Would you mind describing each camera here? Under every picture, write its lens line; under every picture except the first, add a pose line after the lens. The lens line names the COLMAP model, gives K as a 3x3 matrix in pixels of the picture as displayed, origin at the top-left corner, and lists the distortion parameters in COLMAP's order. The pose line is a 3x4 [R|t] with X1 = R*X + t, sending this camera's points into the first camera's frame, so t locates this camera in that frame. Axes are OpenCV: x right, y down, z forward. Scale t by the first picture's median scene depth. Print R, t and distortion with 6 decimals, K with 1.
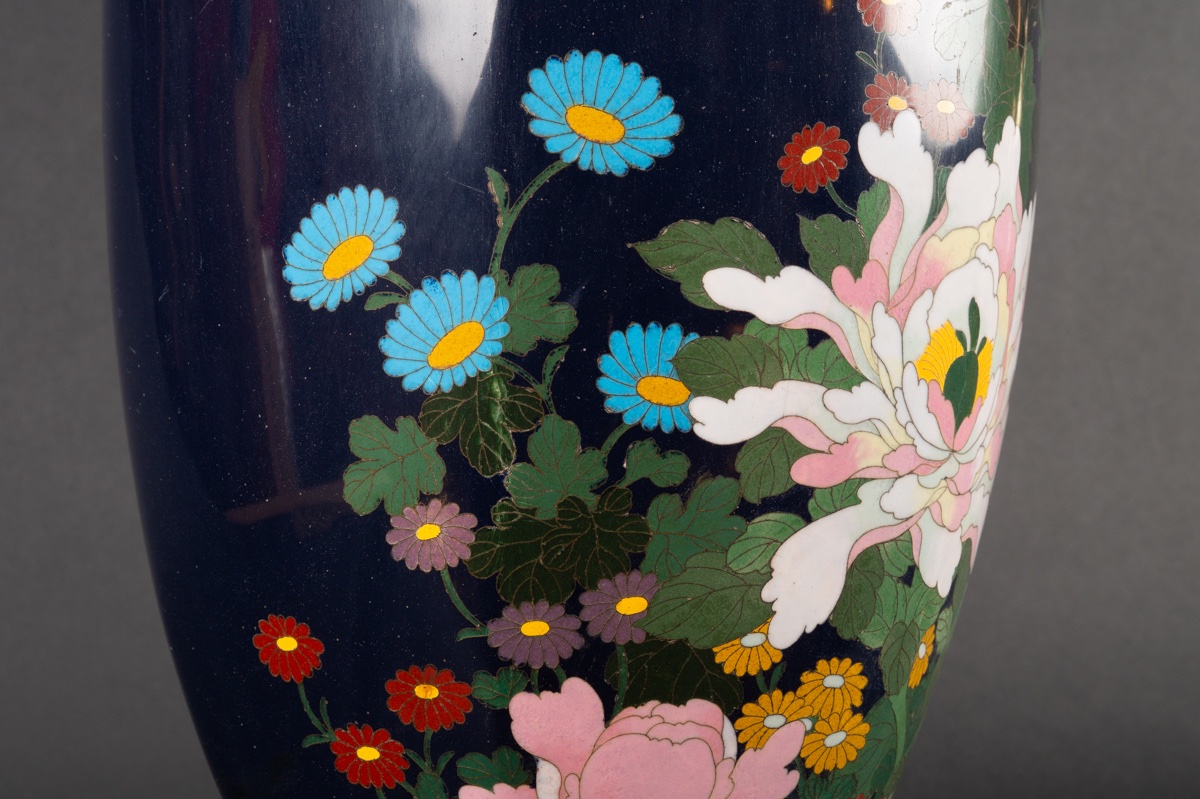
lens RADIAL K [[2907.4, 0, 600.0], [0, 2907.4, 399.5], [0, 0, 1]] dist [0.007575, 0.109784]
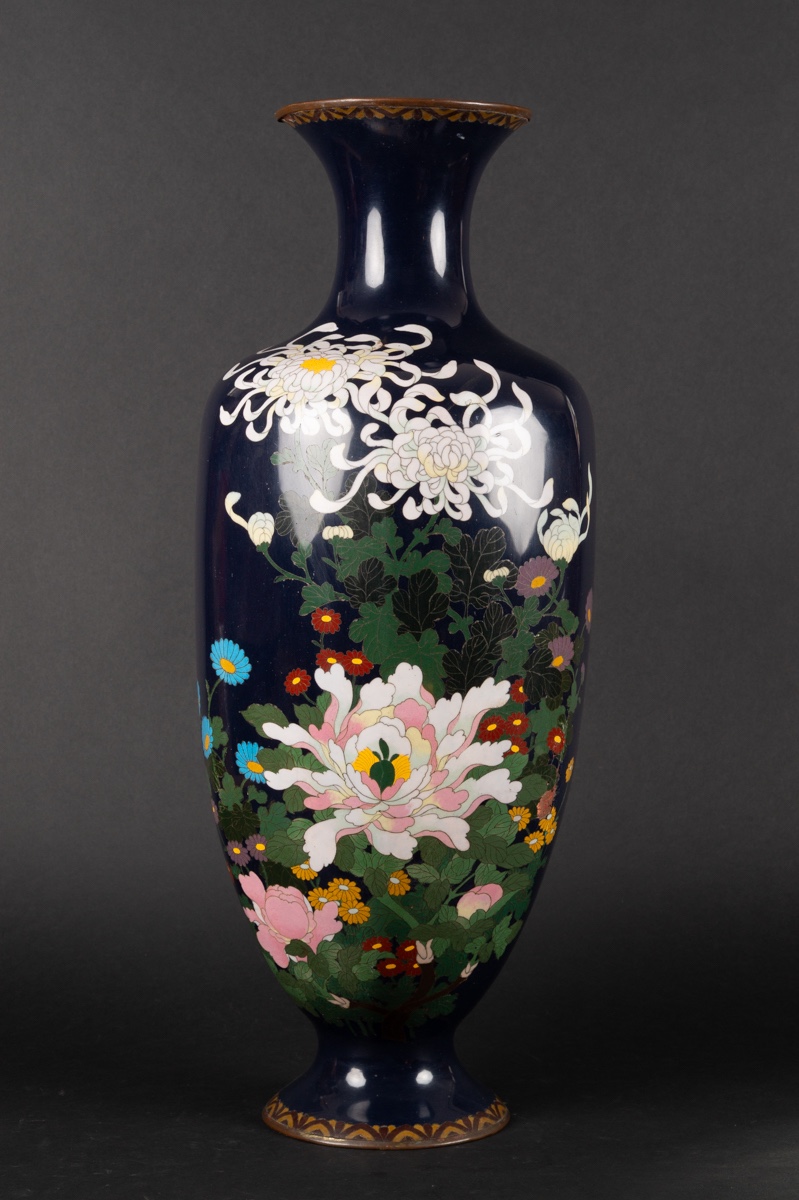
lens RADIAL K [[2907.4, 0, 399.5], [0, 2907.4, 600.0], [0, 0, 1]] dist [0.007575, 0.109784]
pose [[0.588449, 0.062939, -0.806081, 2.172628], [-0.005721, 0.997265, 0.073690, -0.342764], [0.808514, -0.038751, 0.587200, -0.417981]]
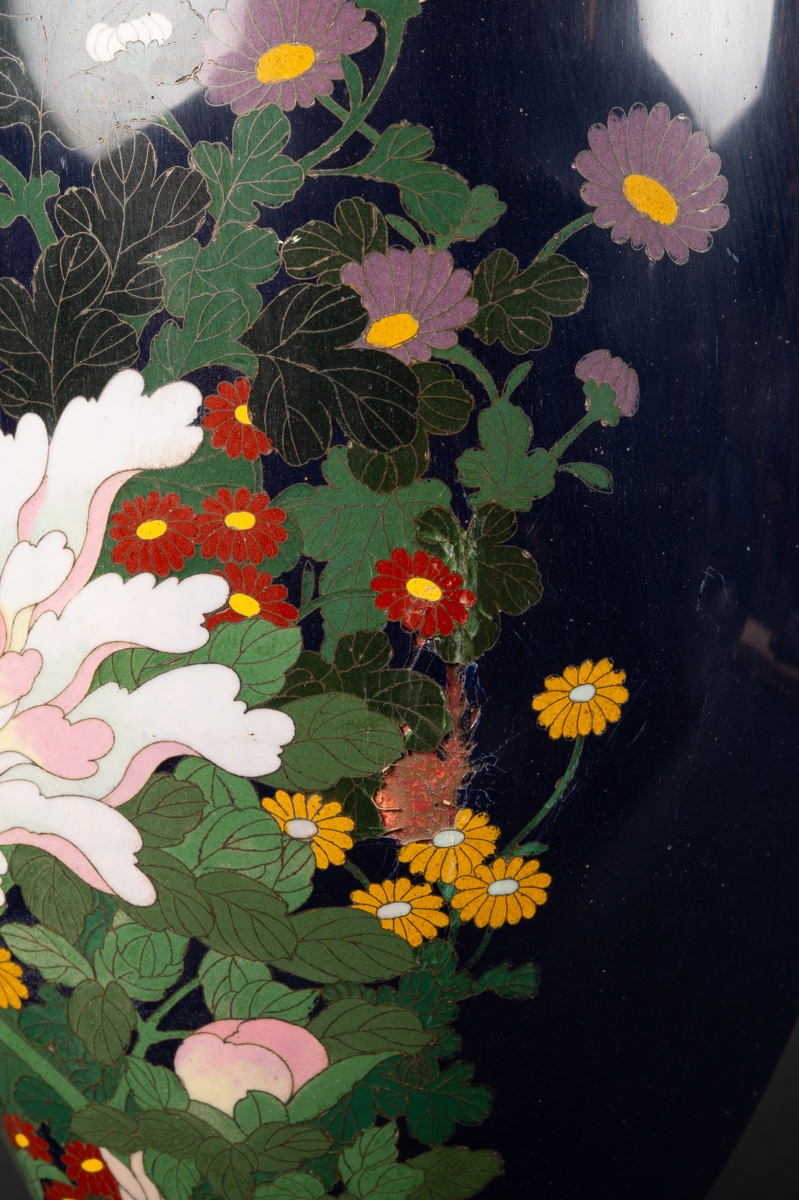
lens RADIAL K [[2907.4, 0, 399.5], [0, 2907.4, 600.0], [0, 0, 1]] dist [0.007575, 0.109784]
pose [[-0.207522, 0.090663, -0.974020, 0.947954], [0.006995, 0.995808, 0.091201, -0.097548], [0.978205, 0.012112, -0.207286, 1.379615]]
